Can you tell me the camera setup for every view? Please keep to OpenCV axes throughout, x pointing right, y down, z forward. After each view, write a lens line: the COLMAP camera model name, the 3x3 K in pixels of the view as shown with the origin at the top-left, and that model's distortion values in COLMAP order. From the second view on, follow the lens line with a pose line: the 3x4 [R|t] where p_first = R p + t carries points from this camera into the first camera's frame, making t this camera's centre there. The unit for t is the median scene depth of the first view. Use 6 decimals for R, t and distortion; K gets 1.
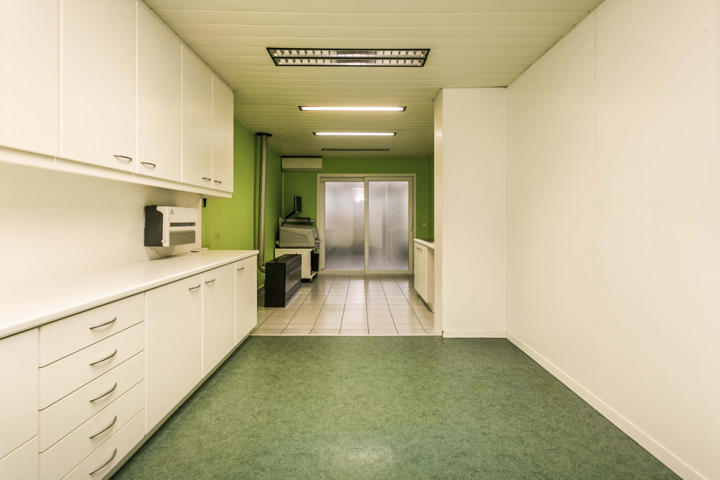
lens RADIAL K [[344.6, 0, 361.0], [0, 344.6, 221.6], [0, 0, 1]] dist [0.002641, 0.003287]
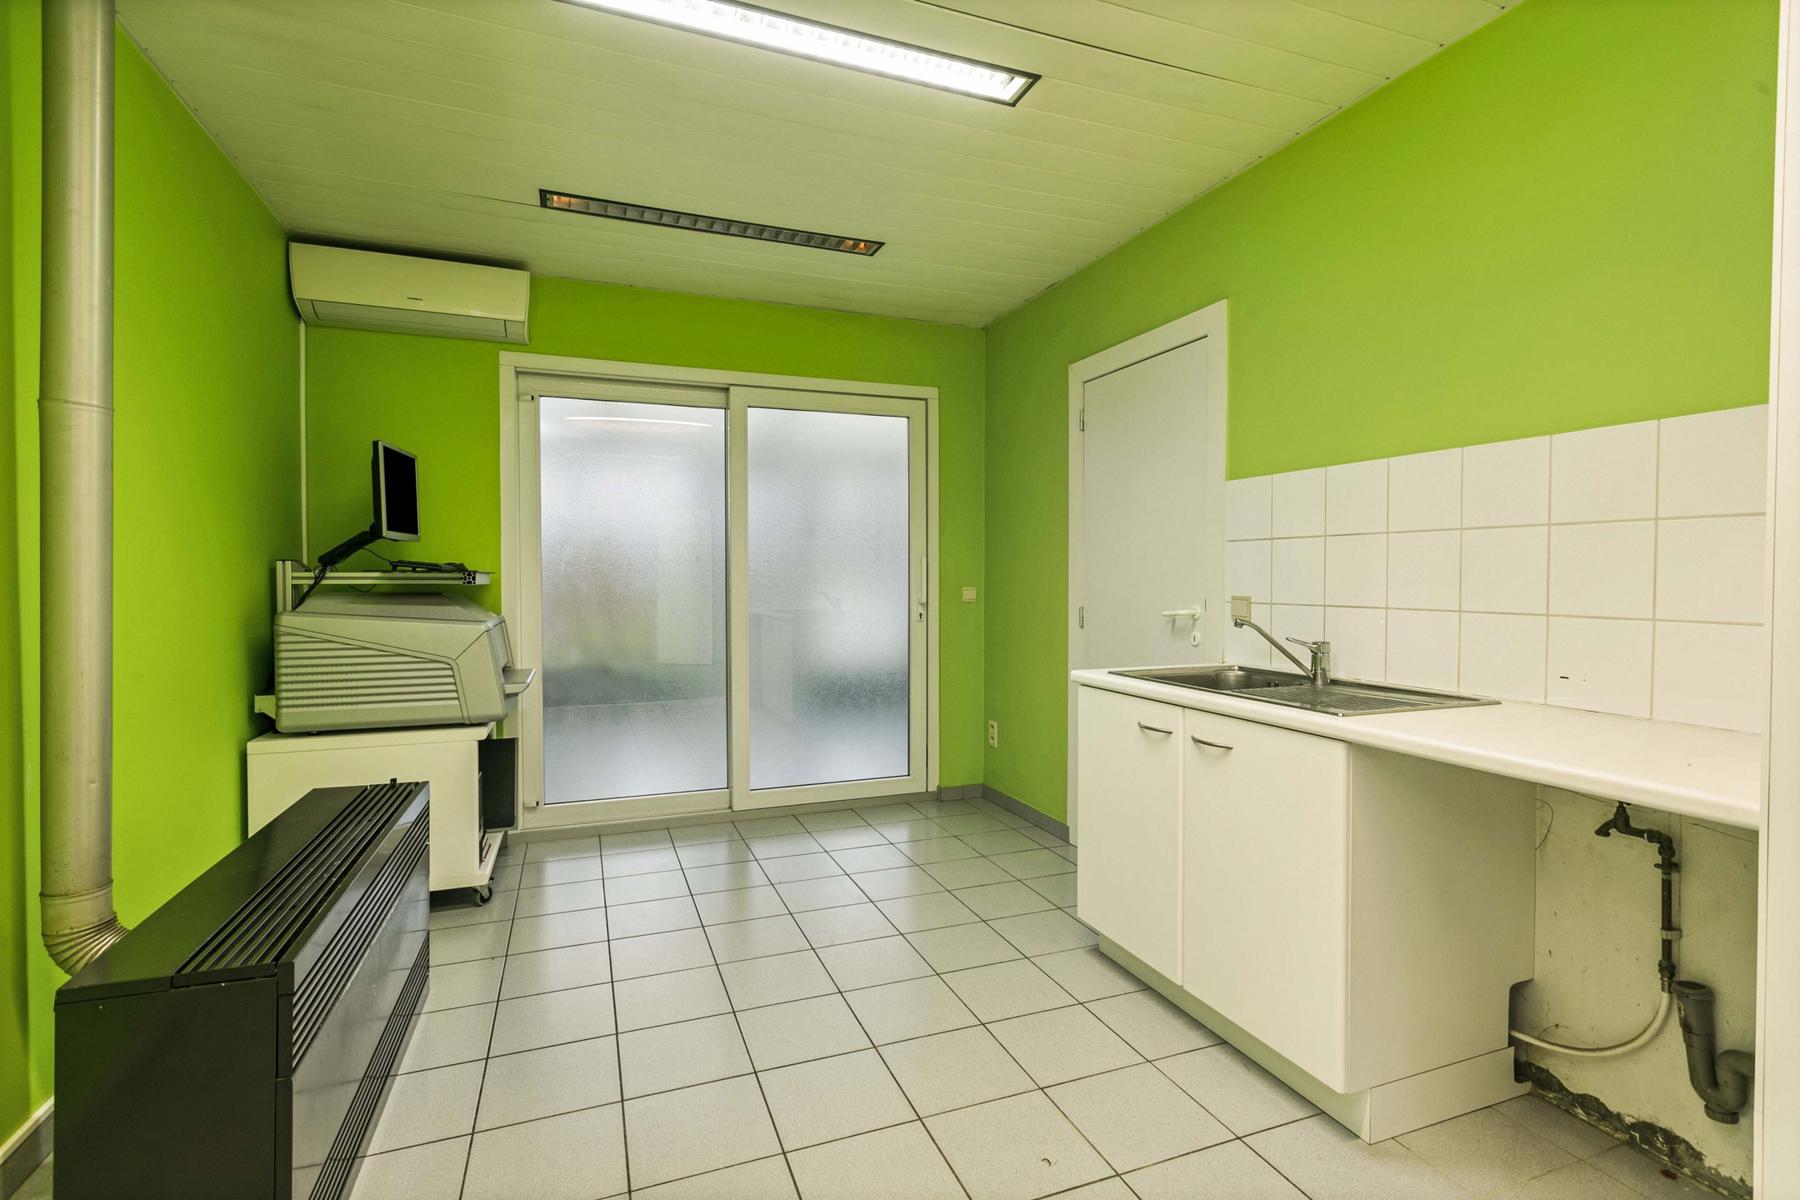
lens RADIAL K [[861.5, 0, 906.8], [0, 861.5, 602.6], [0, 0, 1]] dist [0.002641, 0.003287]
pose [[0.937144, -0.011237, 0.348763, -0.083988], [0.003683, 0.999744, 0.022315, 0.000679], [-0.348924, -0.019628, 0.936945, 0.445344]]
